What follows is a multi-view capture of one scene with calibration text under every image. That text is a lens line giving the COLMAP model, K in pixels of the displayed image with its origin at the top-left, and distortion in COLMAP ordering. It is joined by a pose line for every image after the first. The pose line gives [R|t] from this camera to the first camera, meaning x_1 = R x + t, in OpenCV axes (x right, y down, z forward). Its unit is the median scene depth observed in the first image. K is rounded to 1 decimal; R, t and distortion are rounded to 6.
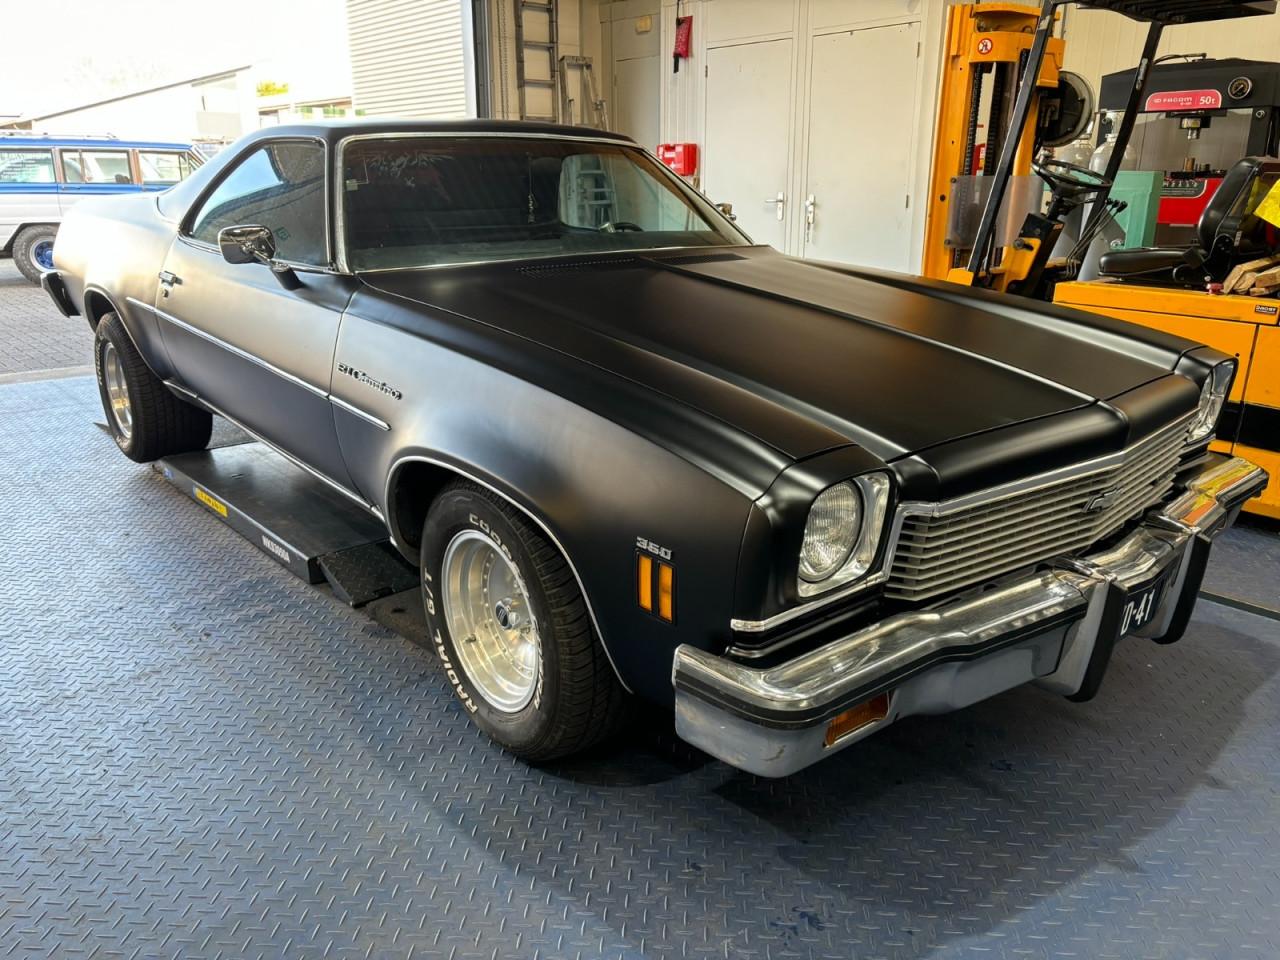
lens RADIAL K [[934.3, 0, 640.0], [0, 934.3, 480.0], [0, 0, 1]] dist [0.041884, -0.005201]
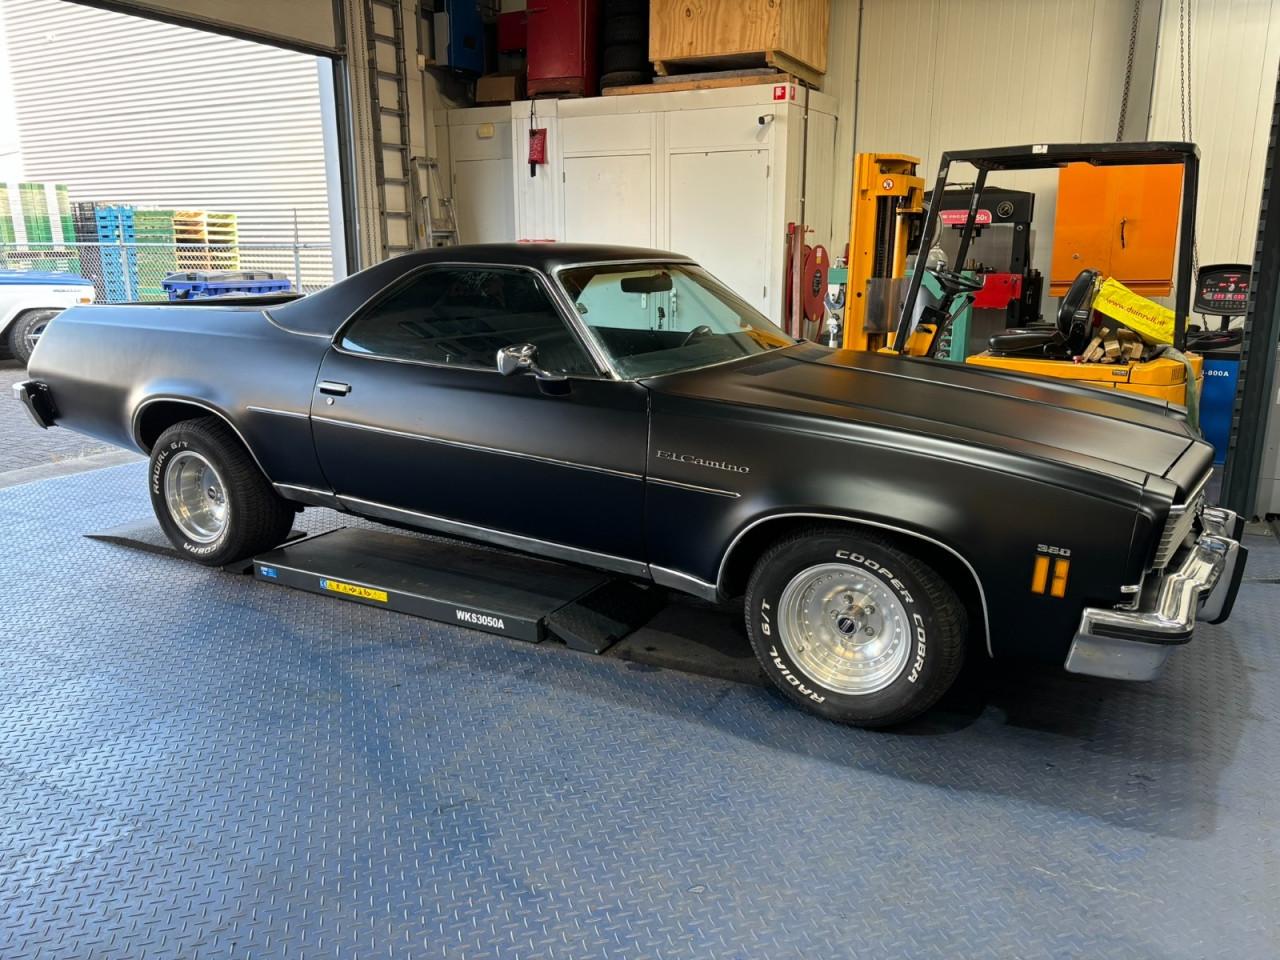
lens RADIAL K [[926.2, 0, 640.0], [0, 926.2, 480.0], [0, 0, 1]] dist [0.066729, -0.084346]
pose [[0.945309, -0.080134, 0.316179, -0.407713], [0.101622, 0.993461, -0.052041, -0.011897], [-0.309941, 0.081326, 0.947271, -0.100957]]
